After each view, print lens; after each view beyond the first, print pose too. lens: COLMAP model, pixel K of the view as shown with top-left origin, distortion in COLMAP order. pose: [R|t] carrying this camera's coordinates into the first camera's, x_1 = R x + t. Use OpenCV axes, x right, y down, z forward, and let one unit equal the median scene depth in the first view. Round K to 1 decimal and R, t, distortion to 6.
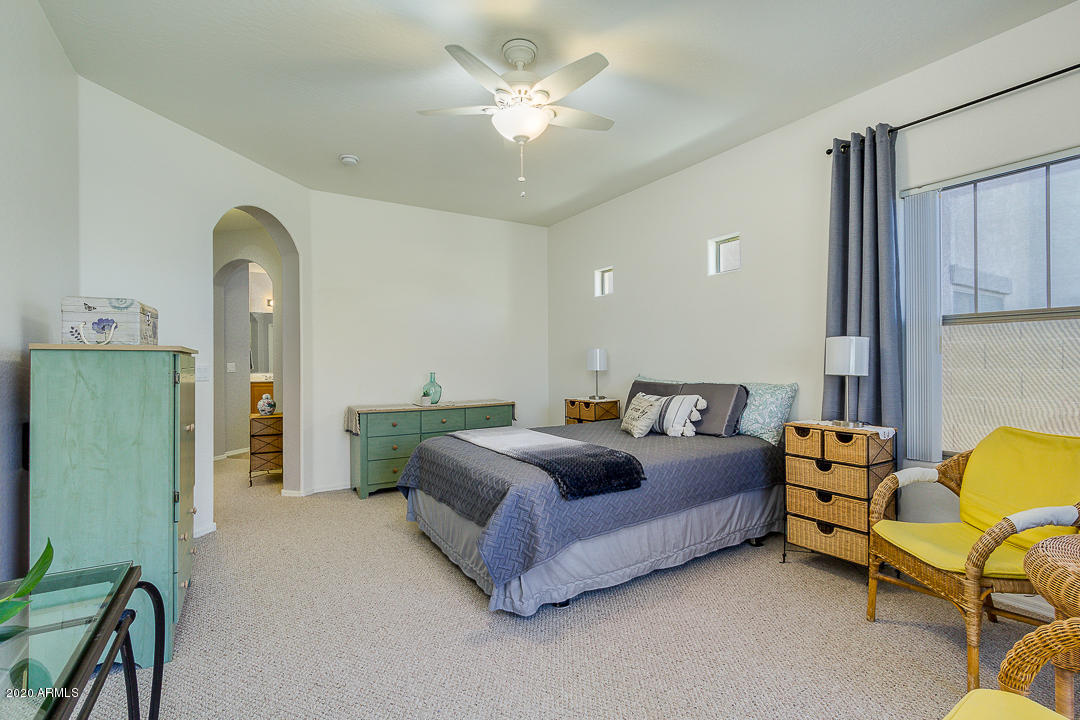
lens RADIAL K [[495.7, 0, 545.1], [0, 495.7, 363.1], [0, 0, 1]] dist [0.002347, -0.000134]
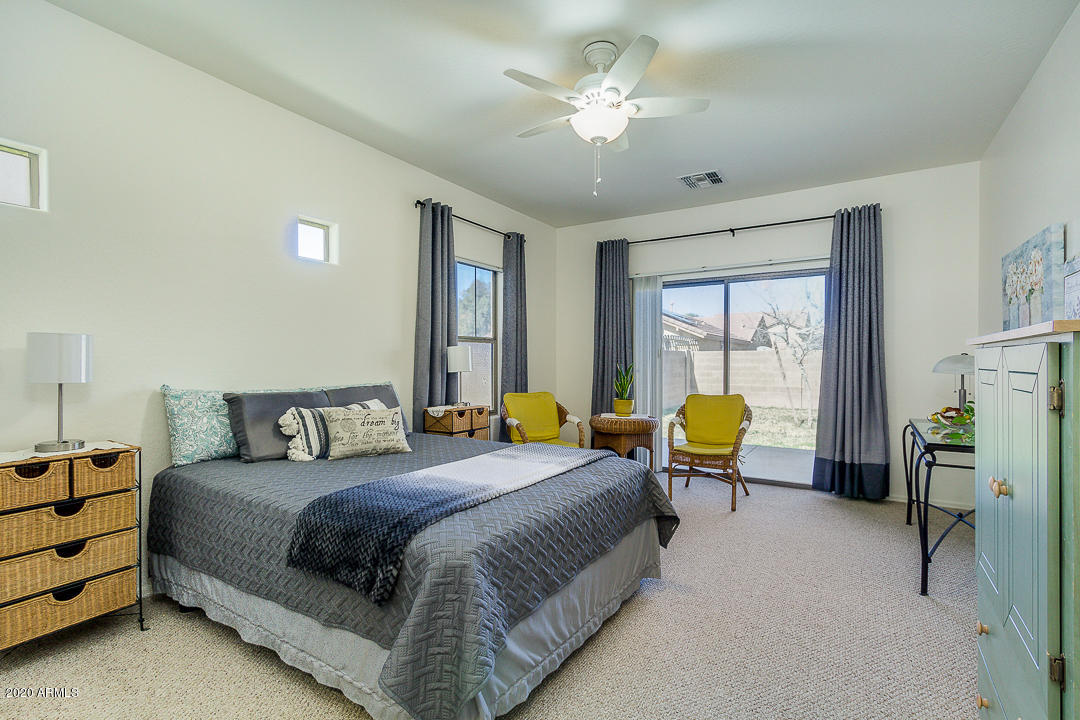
lens RADIAL K [[495.7, 0, 554.8], [0, 495.7, 362.3], [0, 0, 1]] dist [0.002347, -0.000134]
pose [[-0.466371, 0.006696, 0.884564, -0.796035], [0.007470, 0.999966, -0.003631, 0.003672], [-0.884558, 0.004914, -0.466405, 1.363621]]
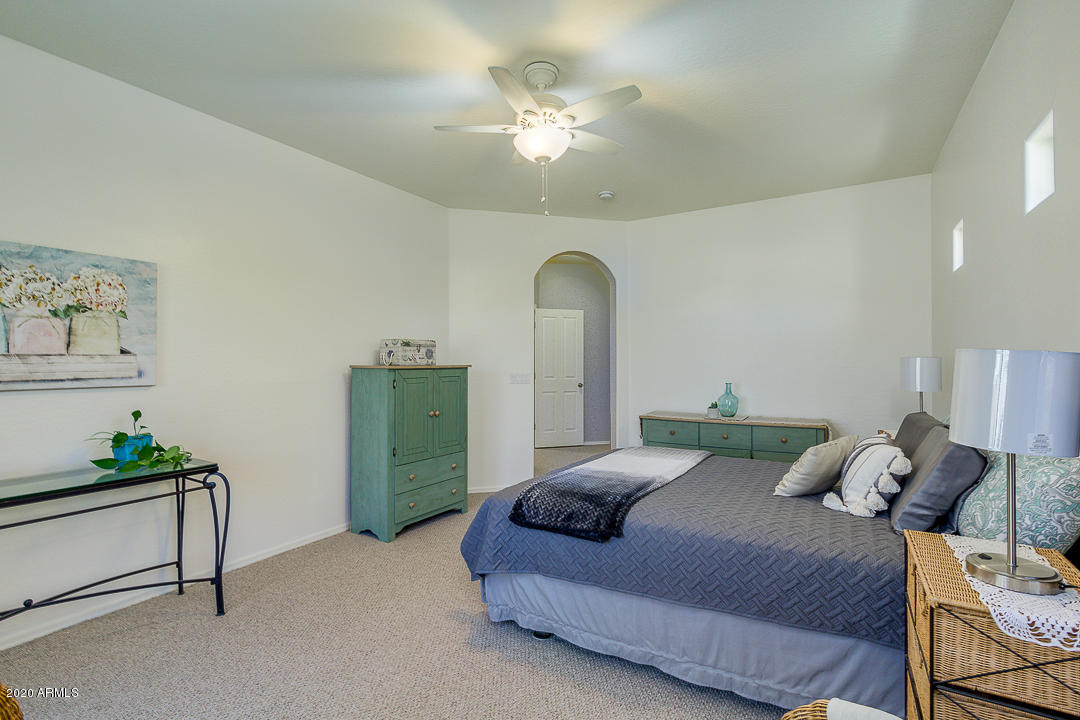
lens RADIAL K [[495.7, 0, 550.7], [0, 495.7, 362.2], [0, 0, 1]] dist [0.002347, -0.000134]
pose [[0.458676, 0.005737, -0.888585, 0.725446], [-0.003285, 0.999983, 0.004761, -0.038106], [0.888598, 0.000736, 0.458687, 0.466439]]
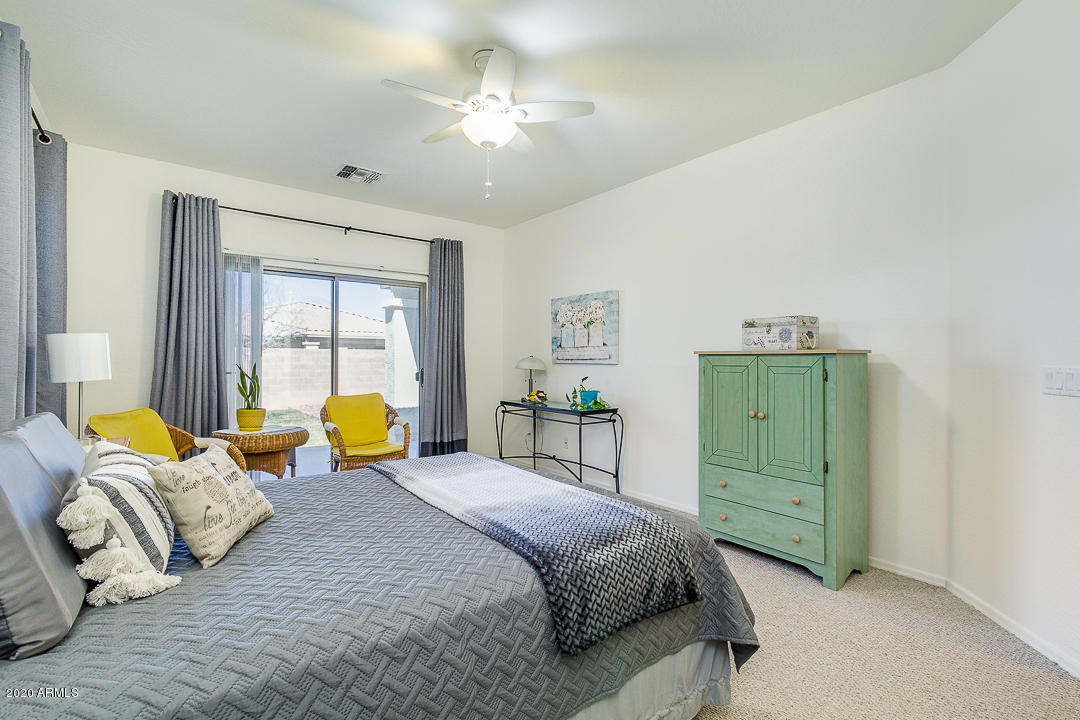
lens RADIAL K [[495.7, 0, 547.2], [0, 495.7, 358.8], [0, 0, 1]] dist [0.002347, -0.000134]
pose [[-0.994170, 0.004690, -0.107722, -0.084248], [0.004173, 0.999979, 0.005021, -0.011937], [0.107743, 0.004542, -0.994168, 1.770755]]
